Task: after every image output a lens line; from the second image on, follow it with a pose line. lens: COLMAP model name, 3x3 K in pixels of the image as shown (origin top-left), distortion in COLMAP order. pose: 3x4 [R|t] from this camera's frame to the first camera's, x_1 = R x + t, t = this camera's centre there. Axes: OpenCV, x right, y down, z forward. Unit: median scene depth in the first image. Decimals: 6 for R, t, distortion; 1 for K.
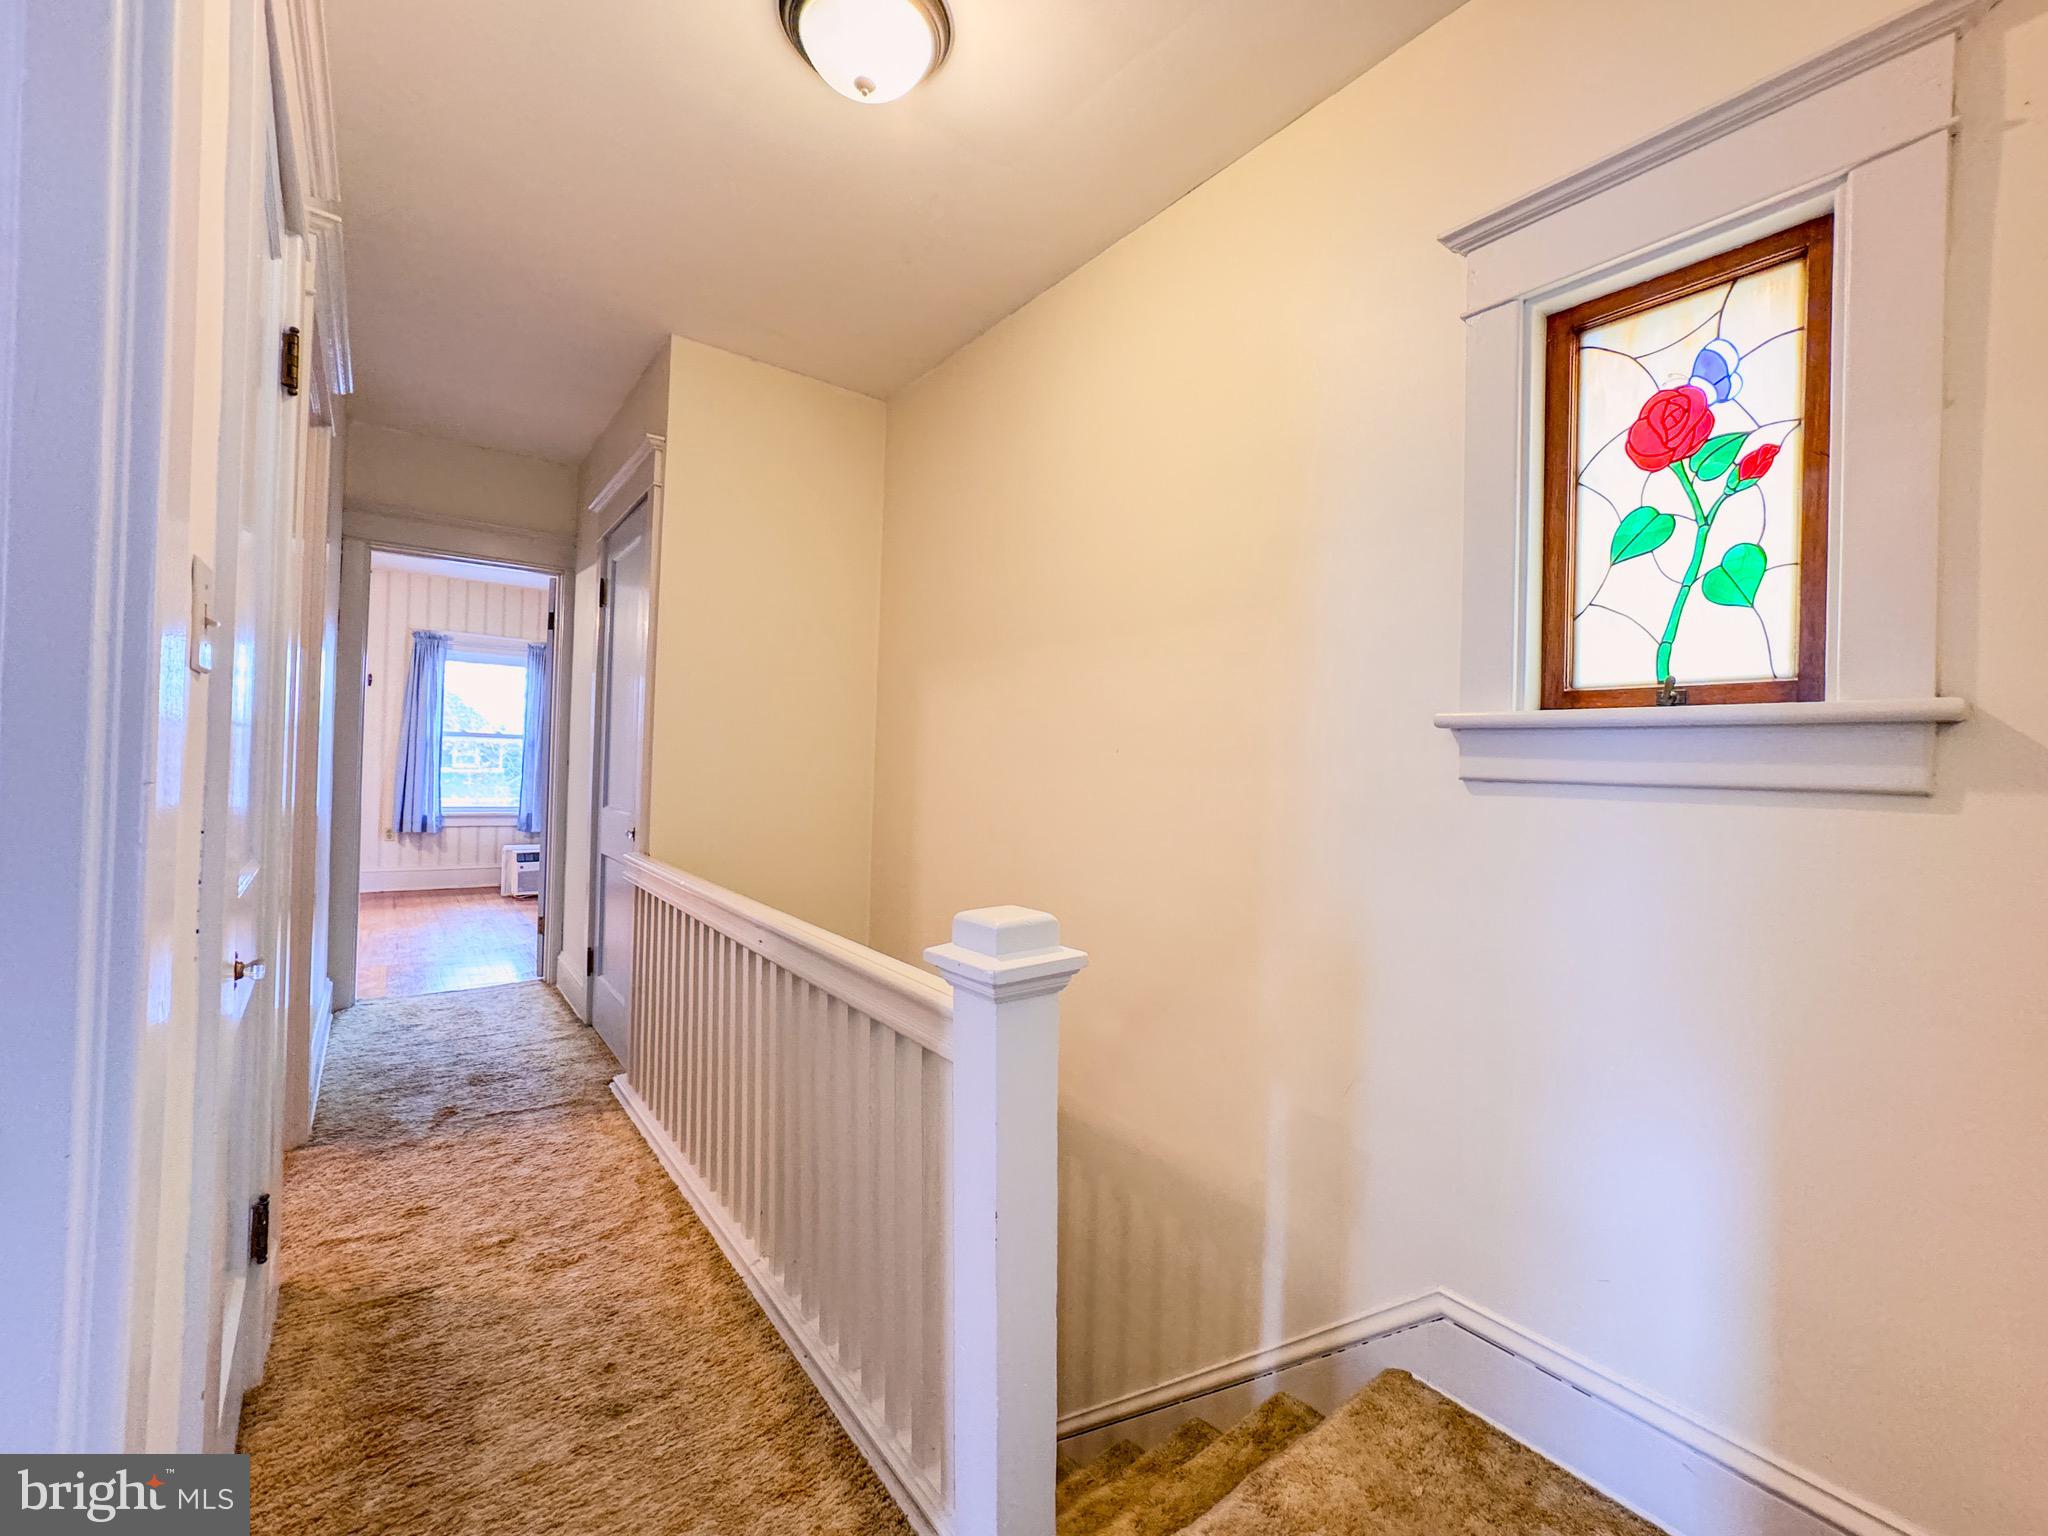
lens RADIAL K [[847.0, 0, 1024.0], [0, 847.0, 768.0], [0, 0, 1]] dist [-0.000076, -0.000097]
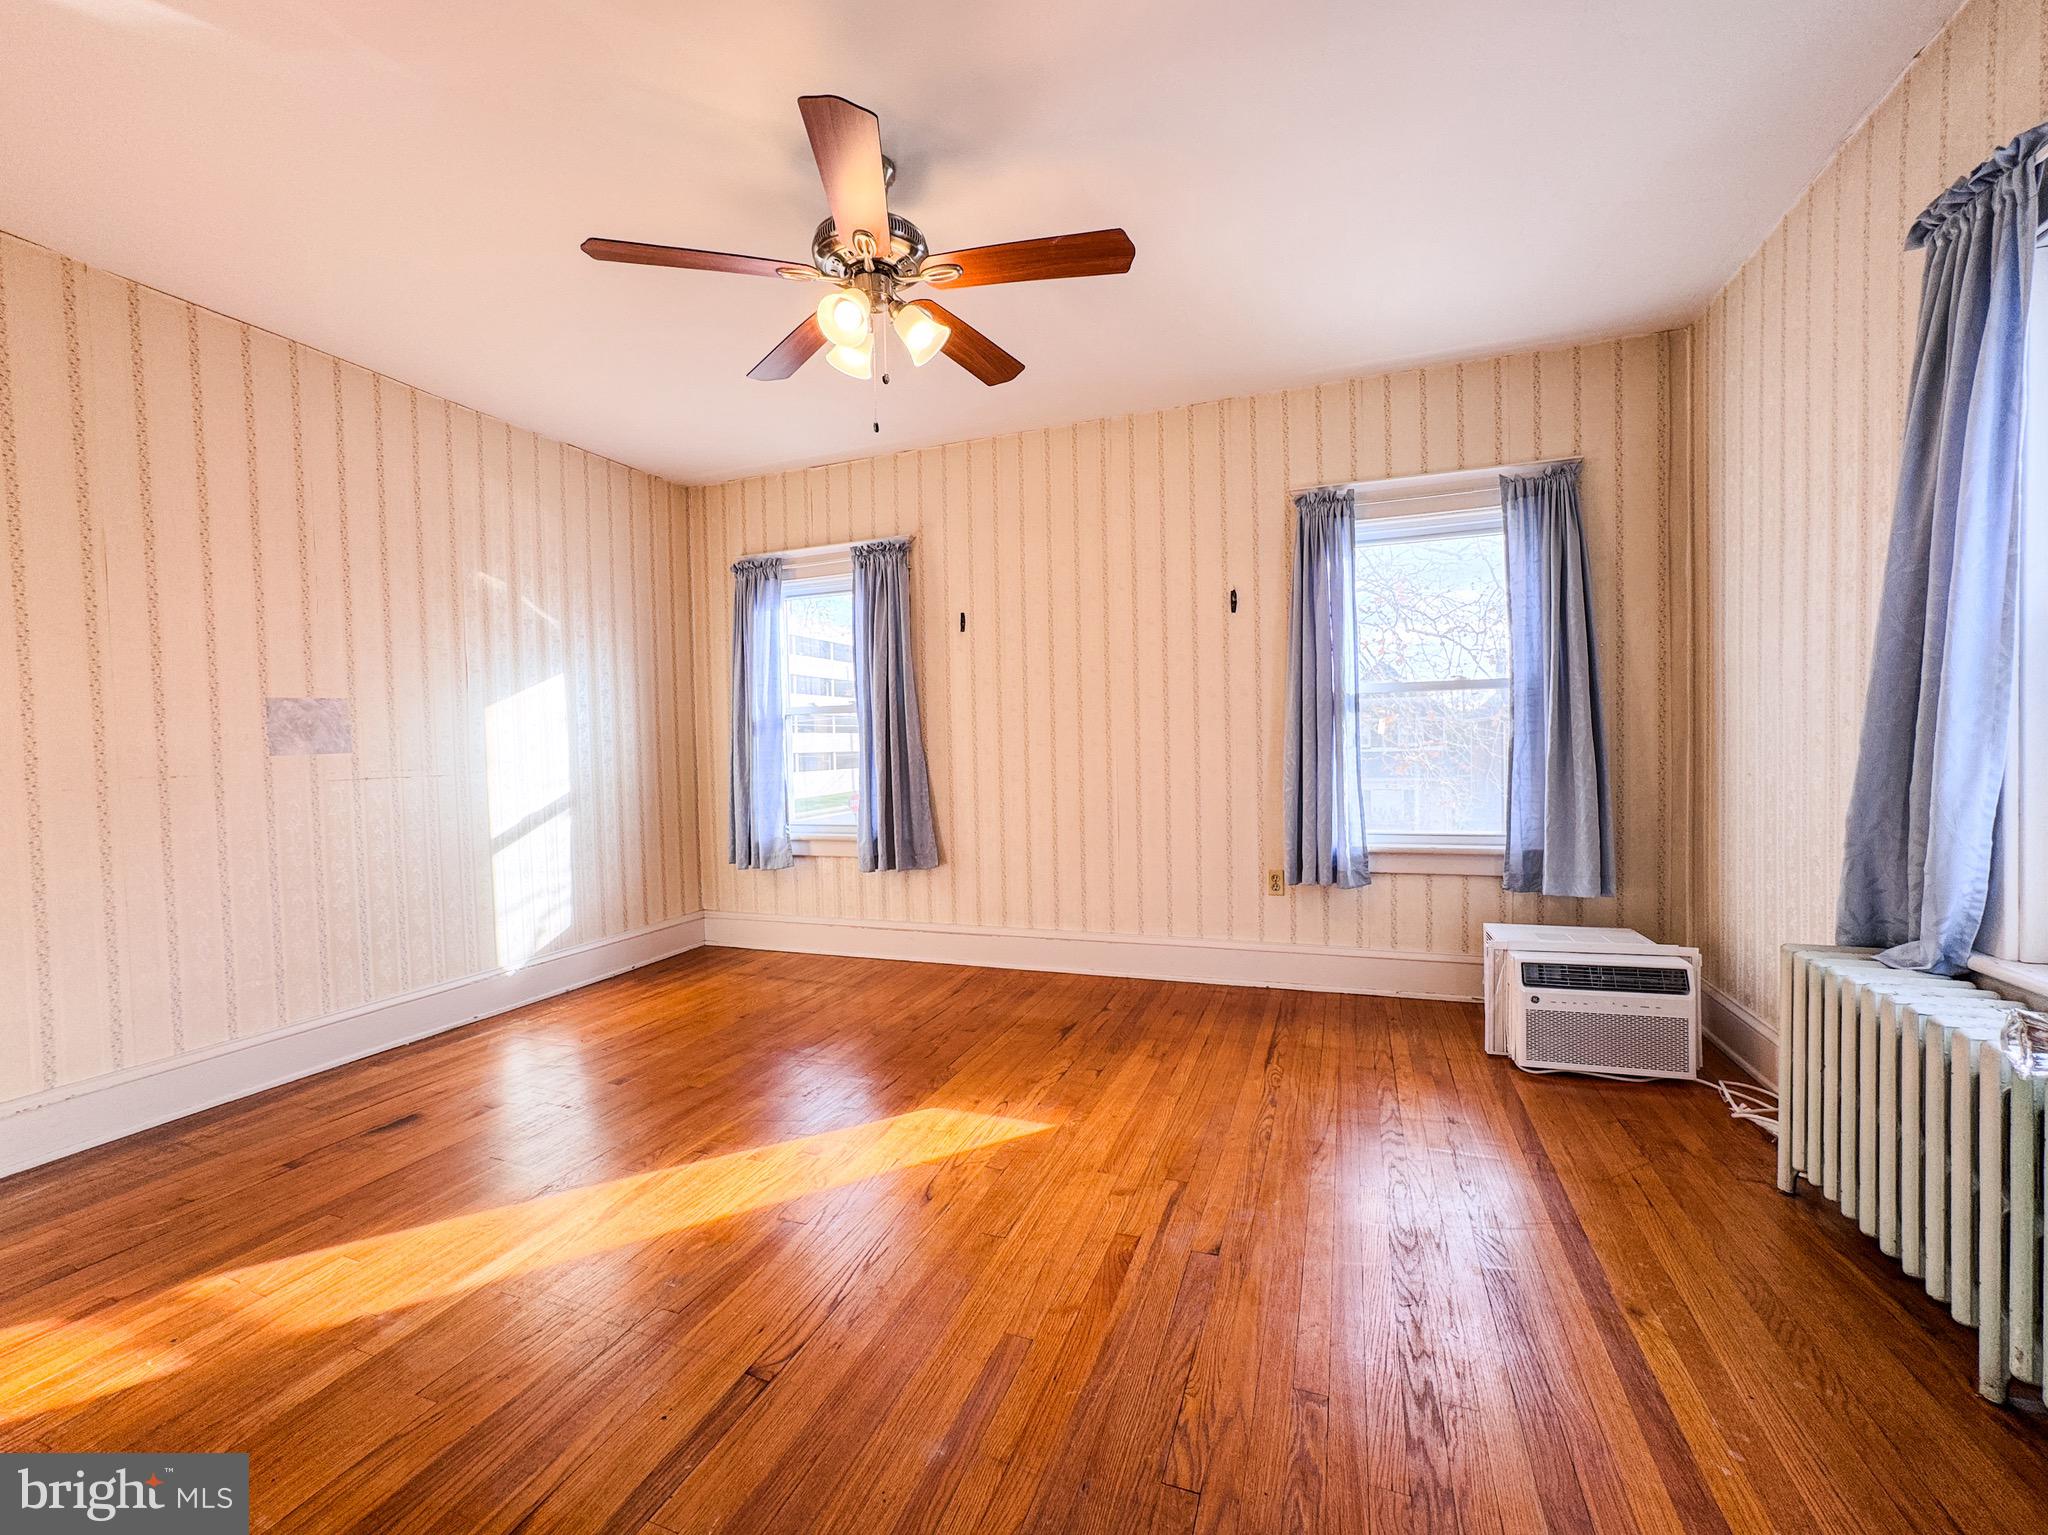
lens RADIAL K [[828.2, 0, 1024.0], [0, 828.2, 767.5], [0, 0, 1]] dist [-0.000475, 0.000002]
pose [[0.531484, -0.015836, -0.846921, -0.379495], [0.045495, 0.998916, 0.009872, -0.008587], [0.845846, -0.043777, 0.531628, 0.577561]]
